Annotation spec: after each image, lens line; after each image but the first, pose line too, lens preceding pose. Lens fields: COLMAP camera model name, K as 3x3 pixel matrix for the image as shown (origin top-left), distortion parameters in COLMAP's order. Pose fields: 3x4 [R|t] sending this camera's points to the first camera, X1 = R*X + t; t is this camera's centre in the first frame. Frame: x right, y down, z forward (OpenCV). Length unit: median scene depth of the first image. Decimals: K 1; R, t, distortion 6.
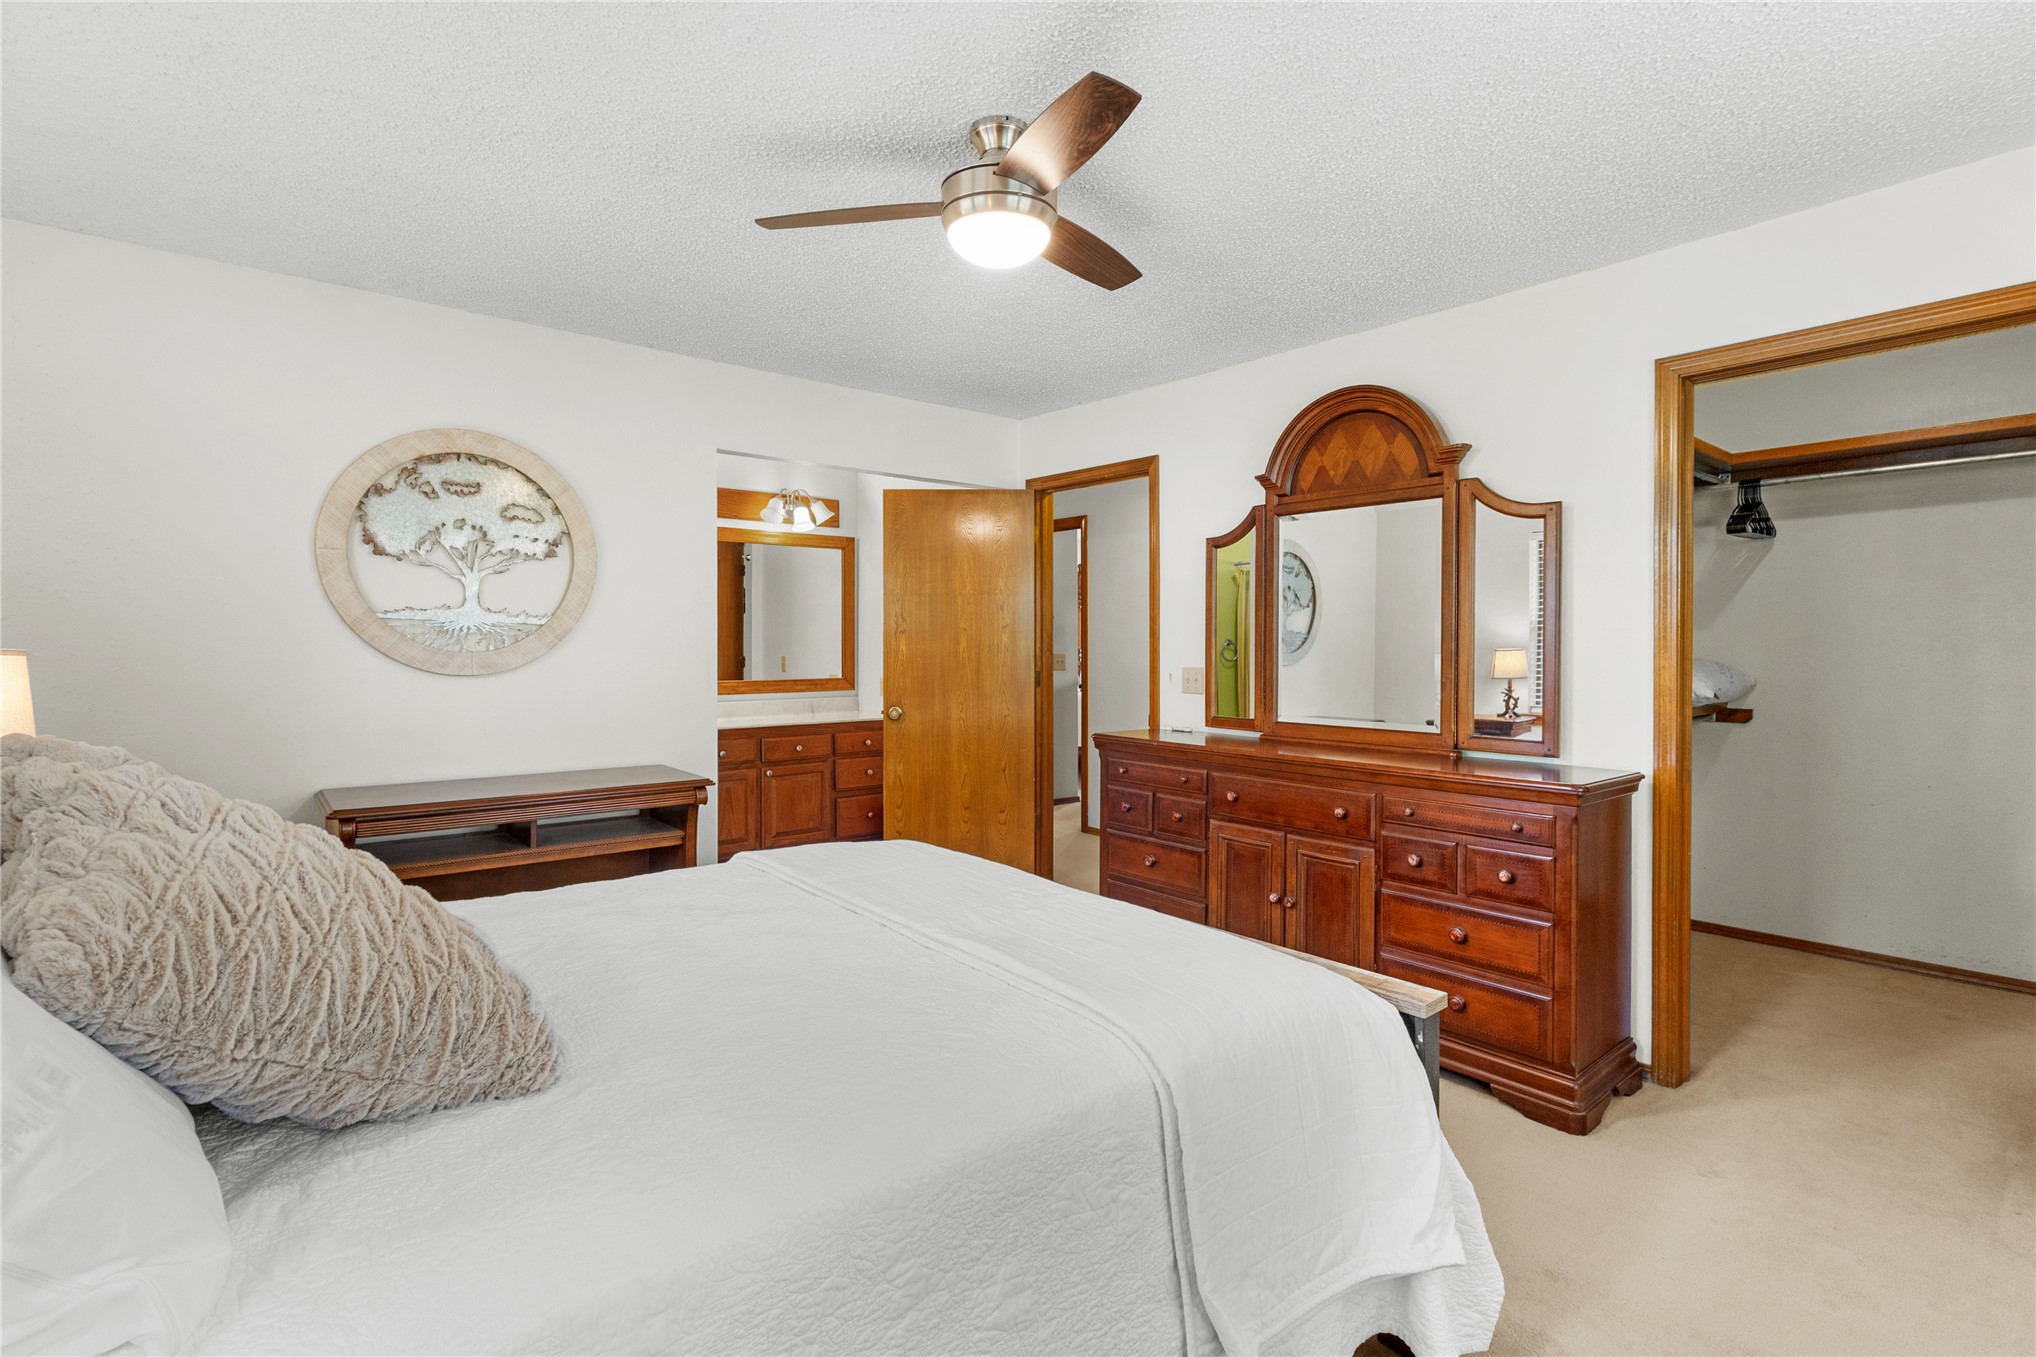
lens RADIAL K [[937.8, 0, 1012.9], [0, 937.8, 662.8], [0, 0, 1]] dist [-0.000162, 0.004473]
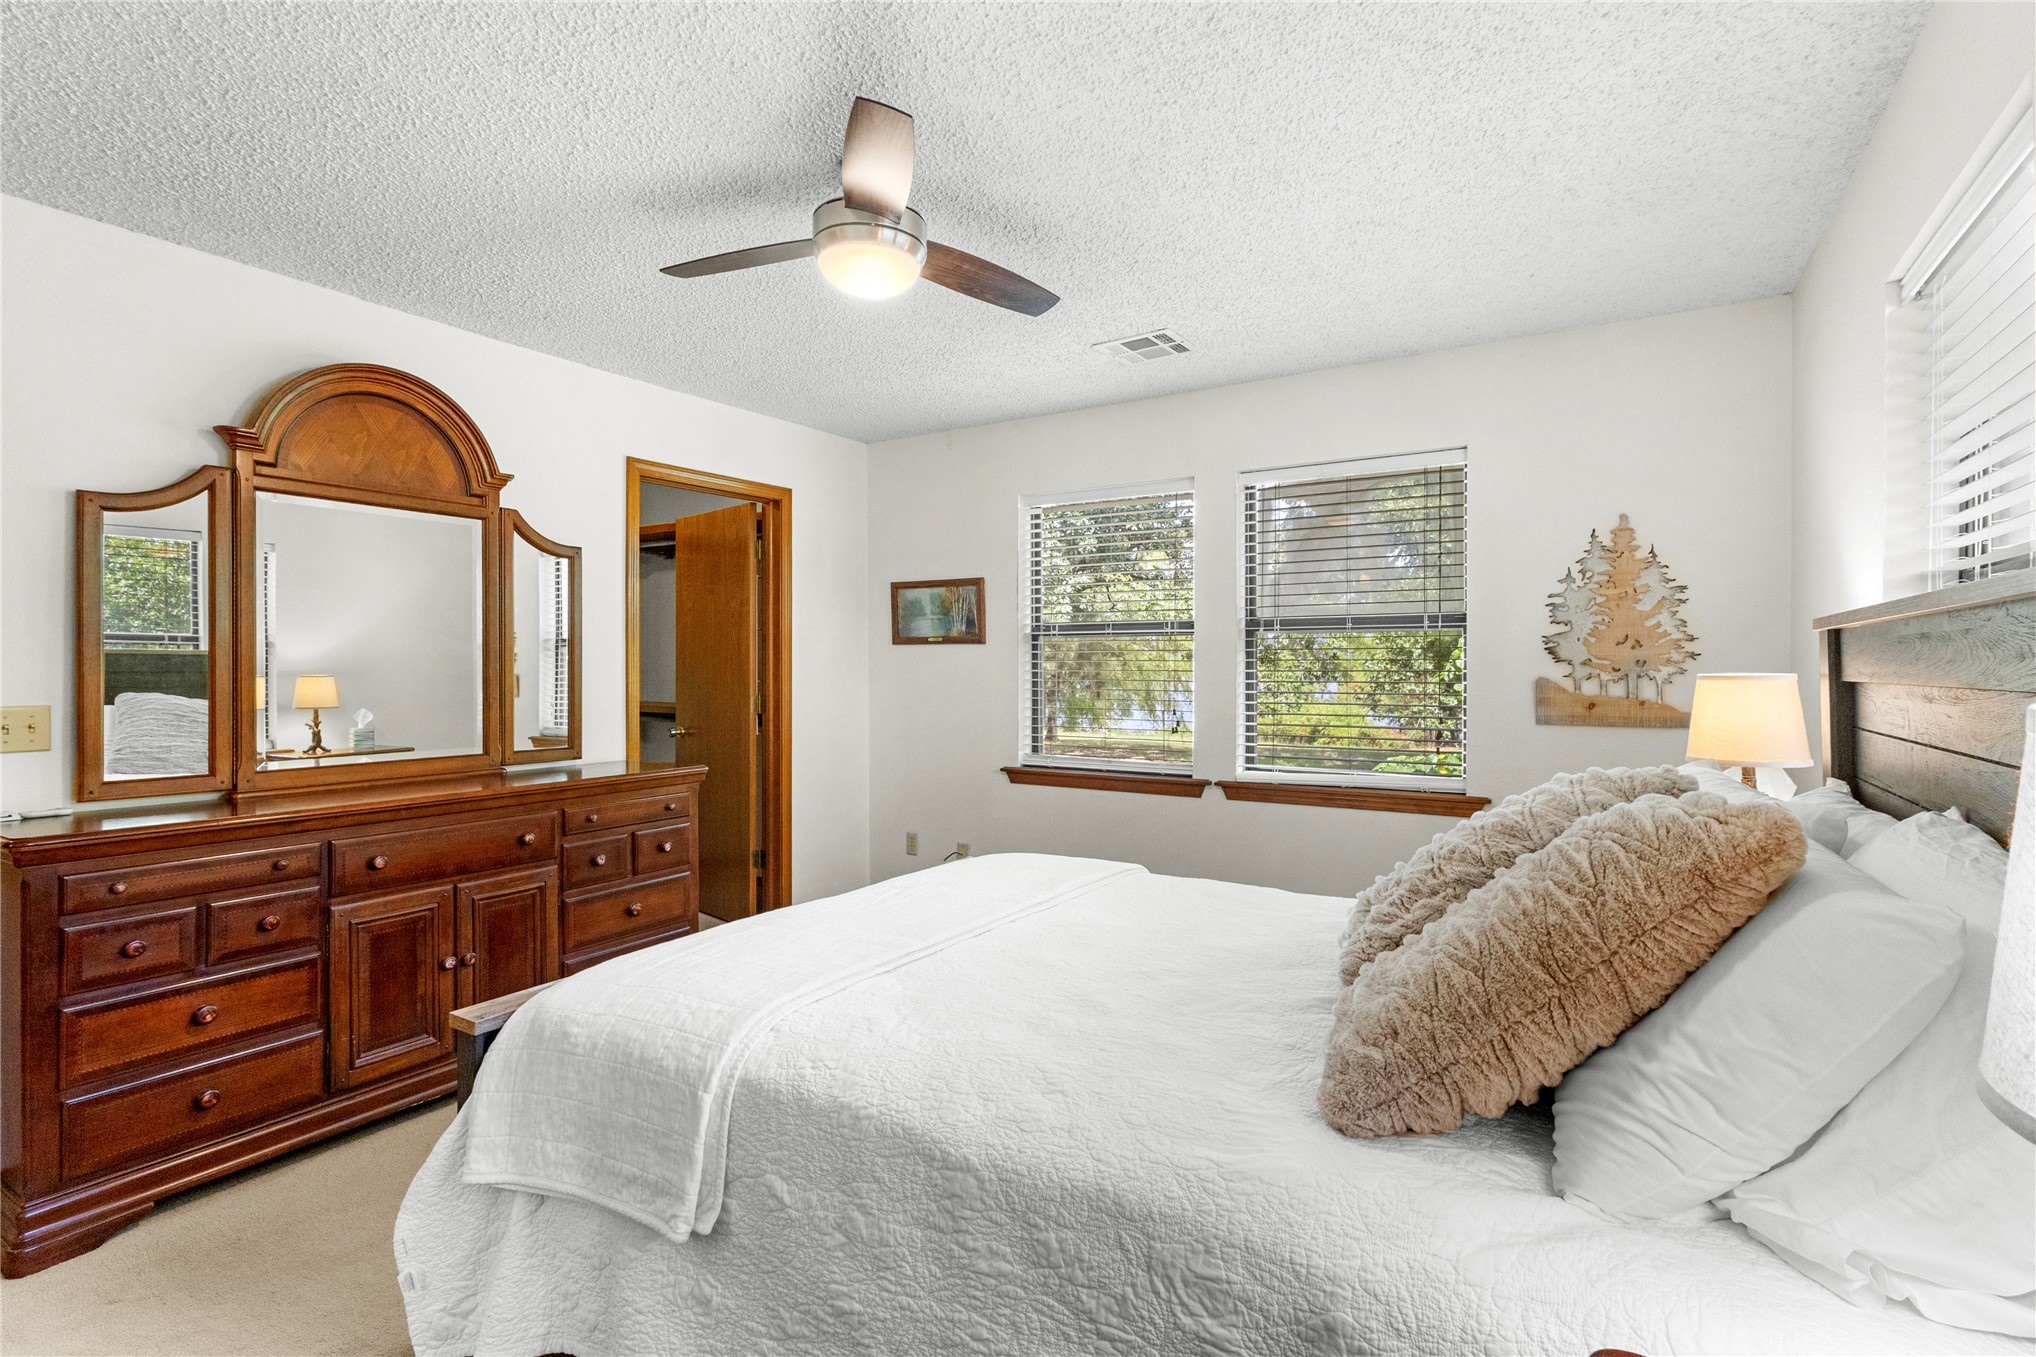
lens RADIAL K [[937.8, 0, 1016.1], [0, 937.8, 670.4], [0, 0, 1]] dist [-0.000162, 0.004473]
pose [[-0.310723, 0.000736, 0.950500, -0.688600], [0.021164, 0.999757, 0.006145, -0.008000], [-0.950265, 0.022026, -0.310663, 0.776156]]
